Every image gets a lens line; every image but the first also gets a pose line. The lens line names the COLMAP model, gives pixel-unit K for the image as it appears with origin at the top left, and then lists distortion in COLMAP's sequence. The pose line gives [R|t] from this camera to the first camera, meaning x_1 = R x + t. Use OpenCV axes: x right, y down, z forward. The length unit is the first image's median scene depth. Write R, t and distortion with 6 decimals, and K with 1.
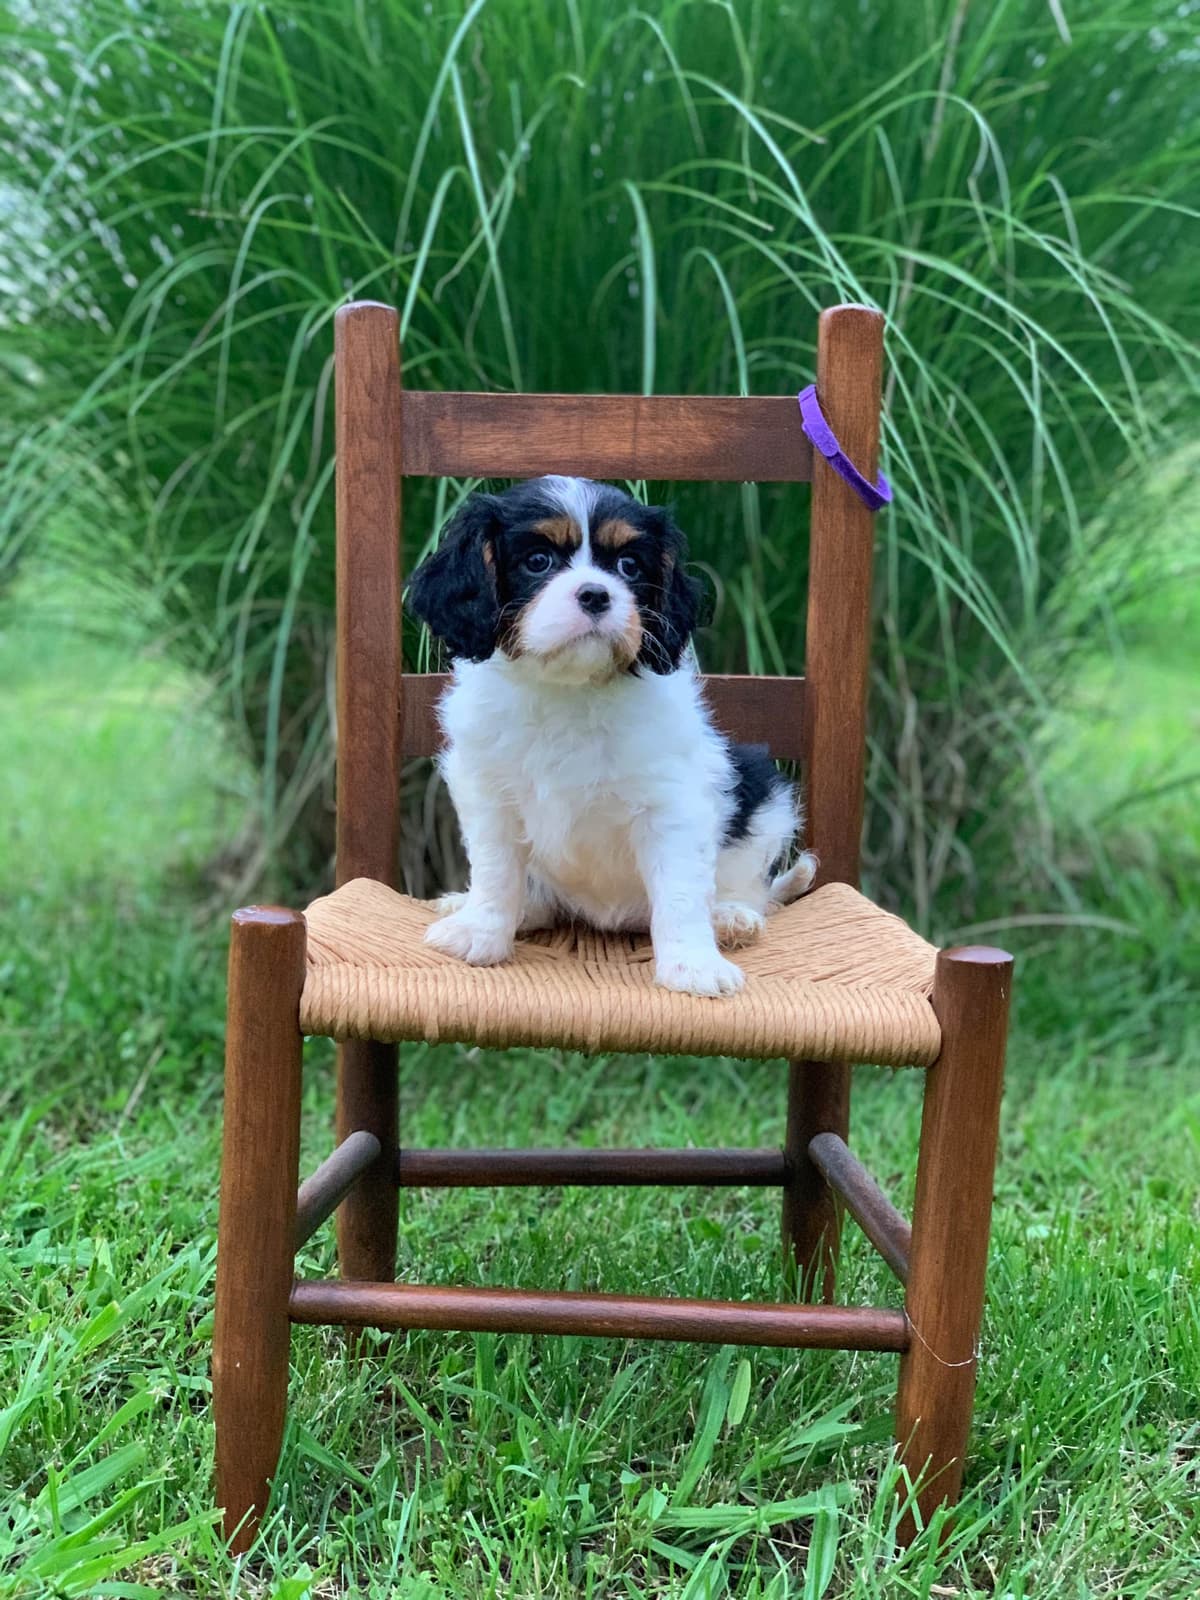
lens RADIAL K [[2323.0, 0, 600.5], [0, 2323.0, 808.9], [0, 0, 1]] dist [0.023640, 0.000000]
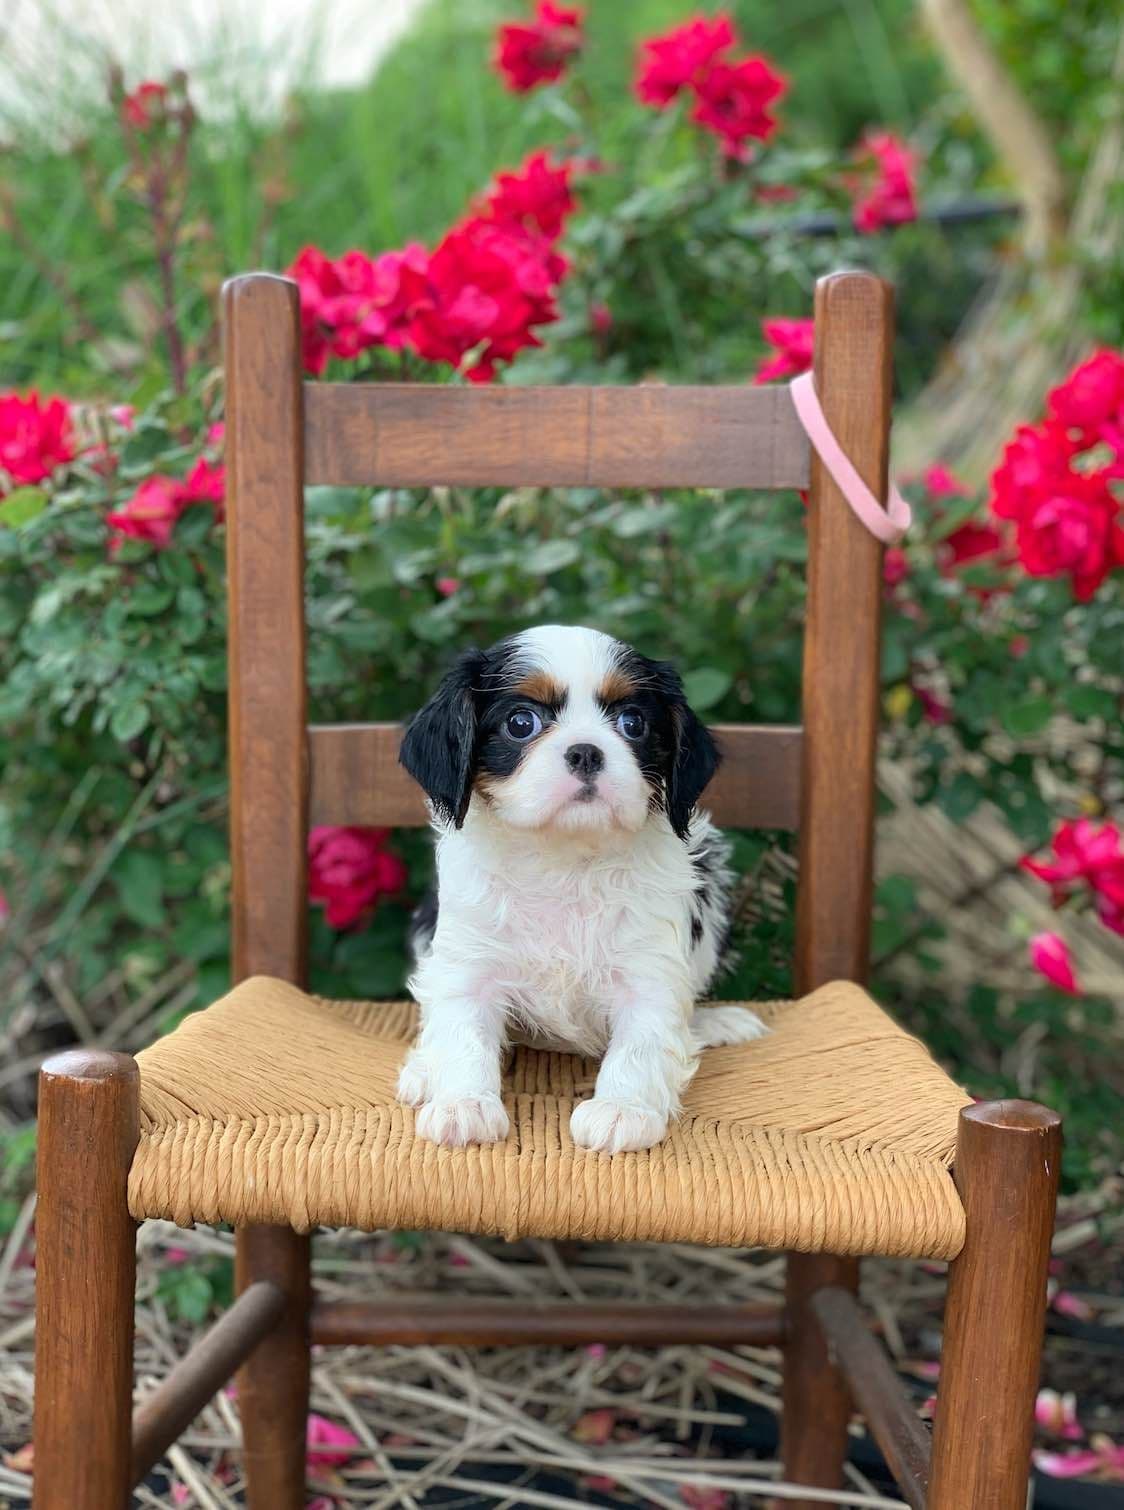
lens RADIAL K [[2192.4, 0, 557.2], [0, 2192.4, 786.3], [0, 0, 1]] dist [0.023640, 0.000000]
pose [[0.998919, -0.003247, -0.046376, 0.038447], [0.003568, 0.999970, 0.006824, -0.042008], [0.046352, -0.006982, 0.998901, 0.227746]]
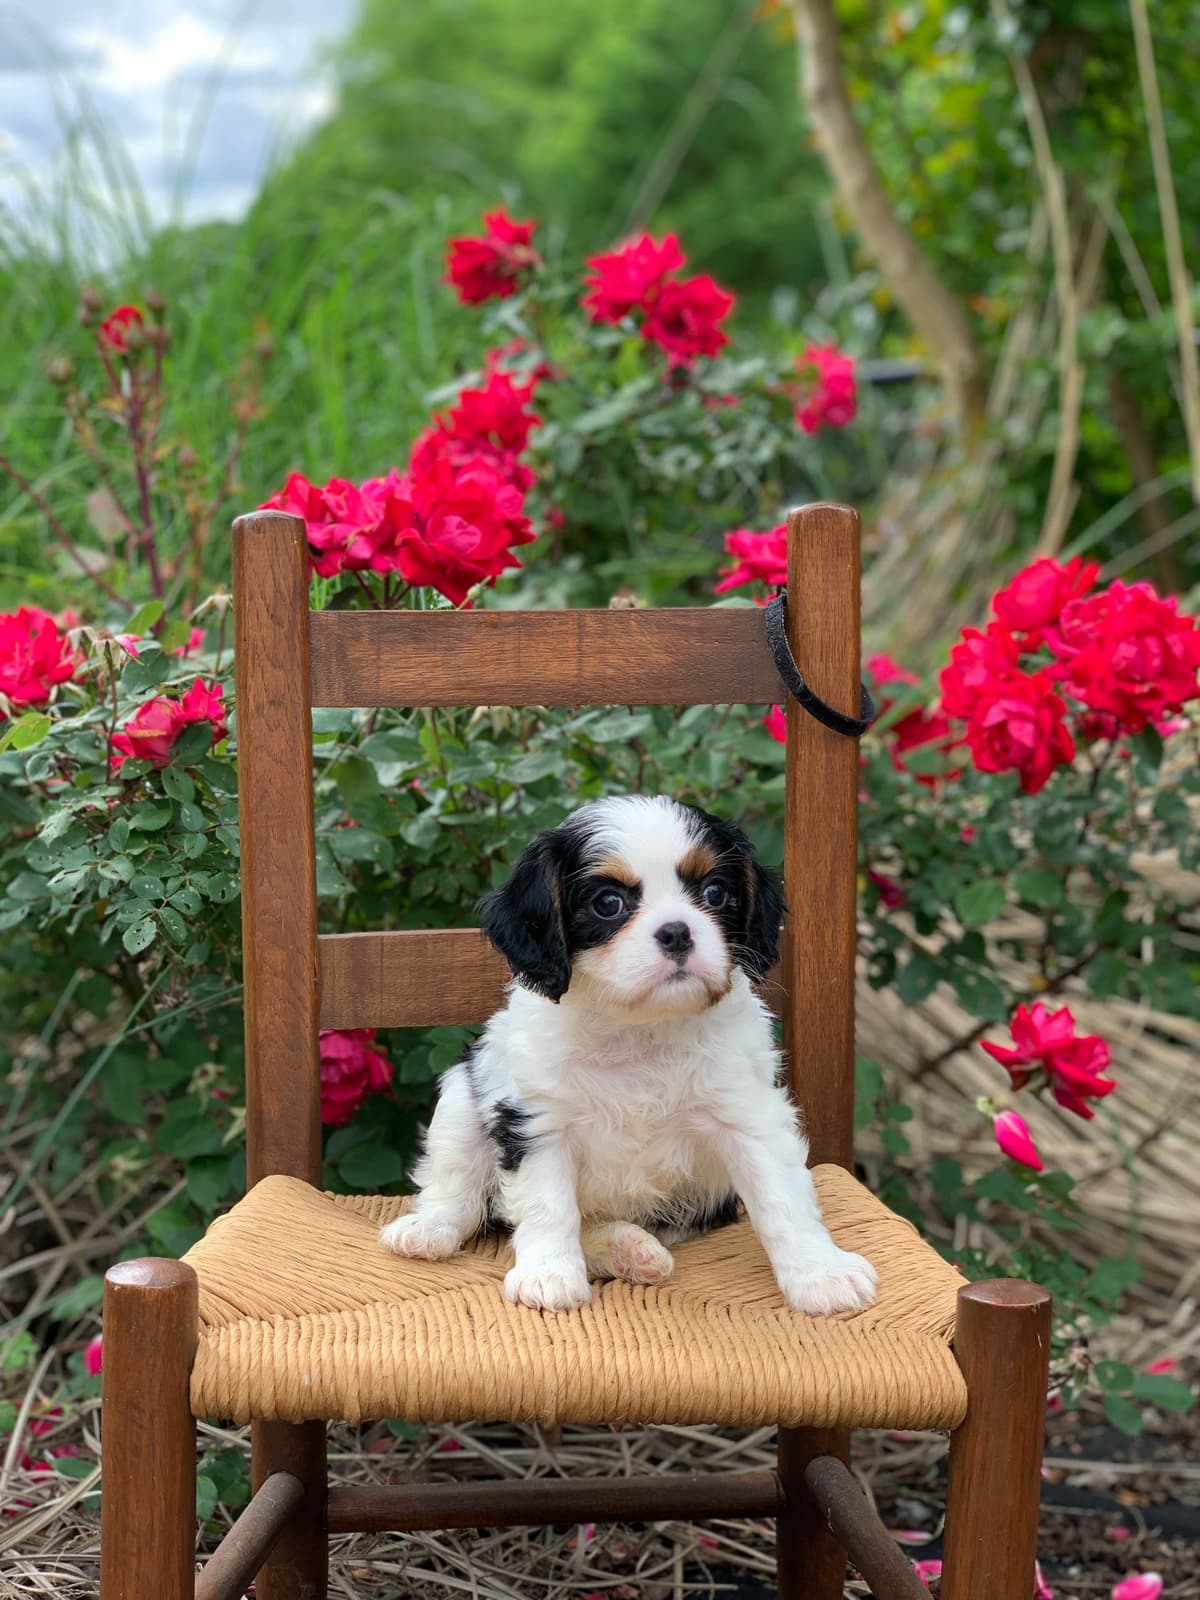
lens RADIAL K [[2323.0, 0, 593.8], [0, 2323.0, 805.1], [0, 0, 1]] dist [0.023640, 0.000000]
pose [[0.999585, -0.024917, 0.014440, 0.005429], [0.025584, 0.998518, -0.048041, -0.062551], [-0.013222, 0.048391, 0.998741, 0.134499]]
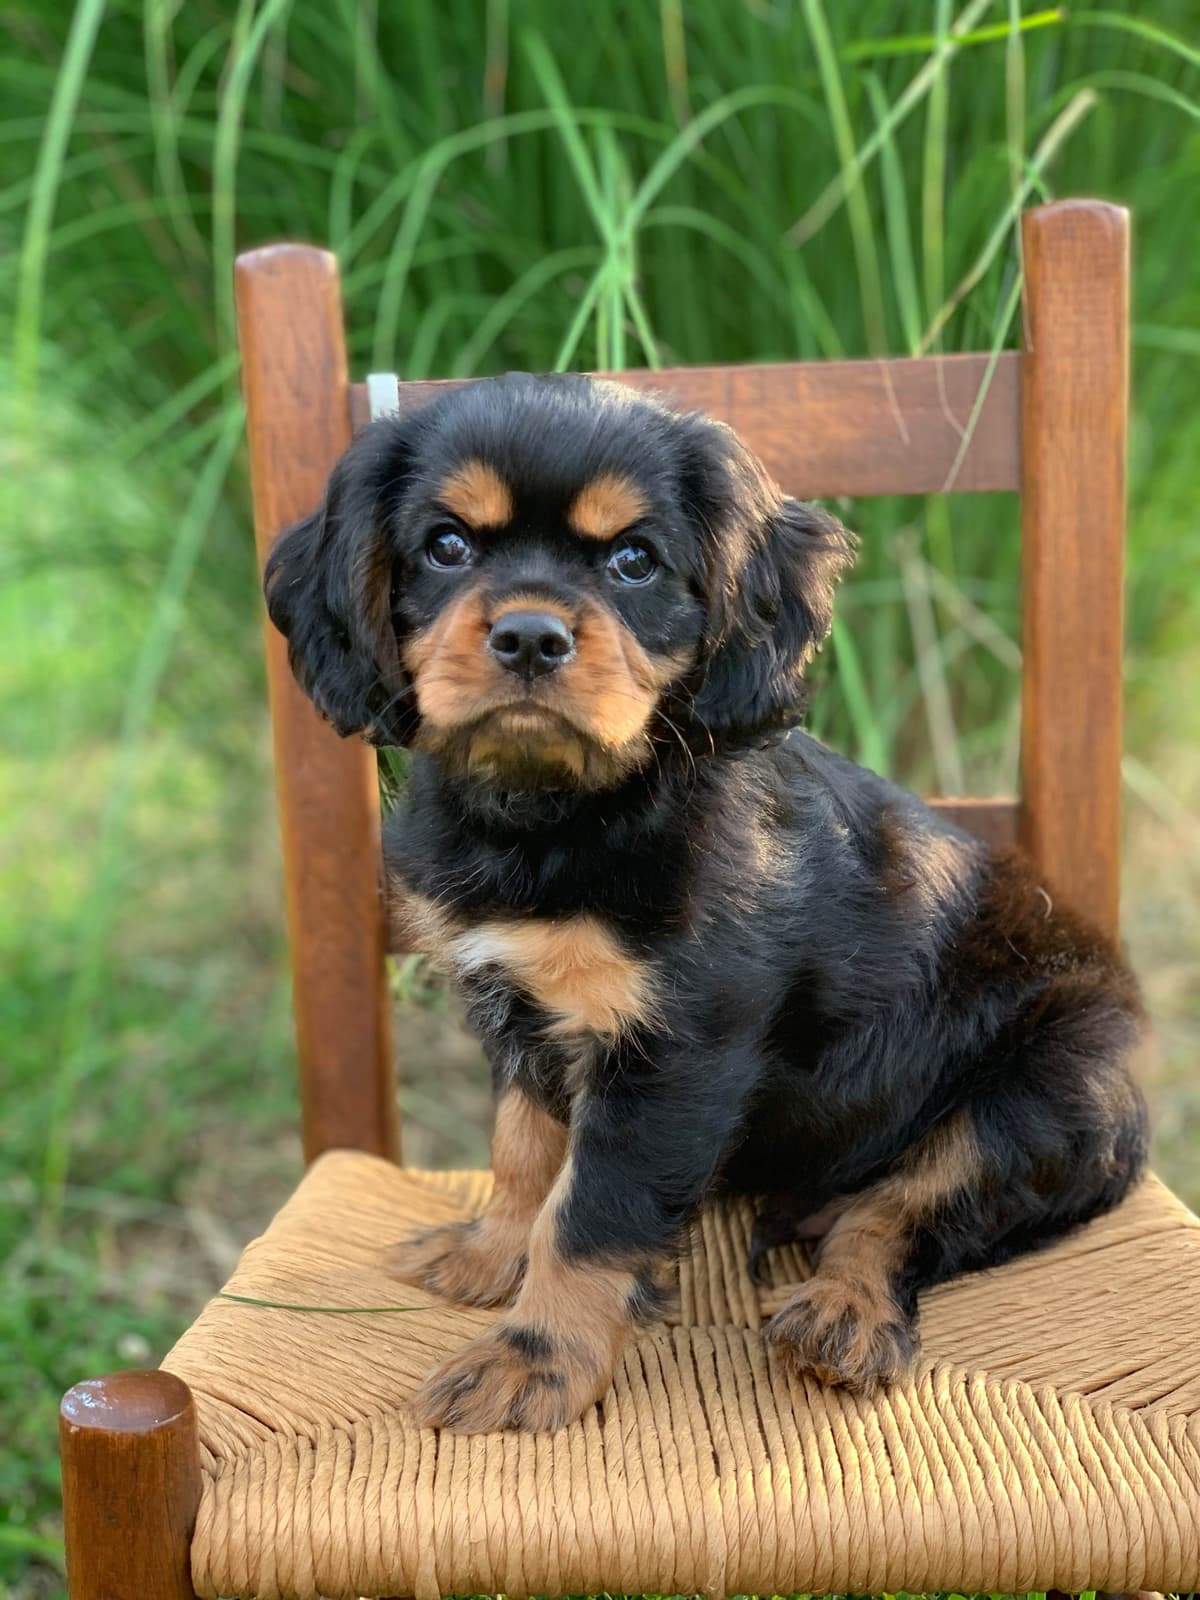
lens RADIAL K [[2323.0, 0, 616.1], [0, 2323.0, 814.0], [0, 0, 1]] dist [0.023640, 0.000000]
pose [[0.997724, -0.052299, -0.042559, 0.005669], [0.055492, 0.995434, 0.077666, -0.108456], [0.038303, -0.079851, 0.996071, 0.371342]]
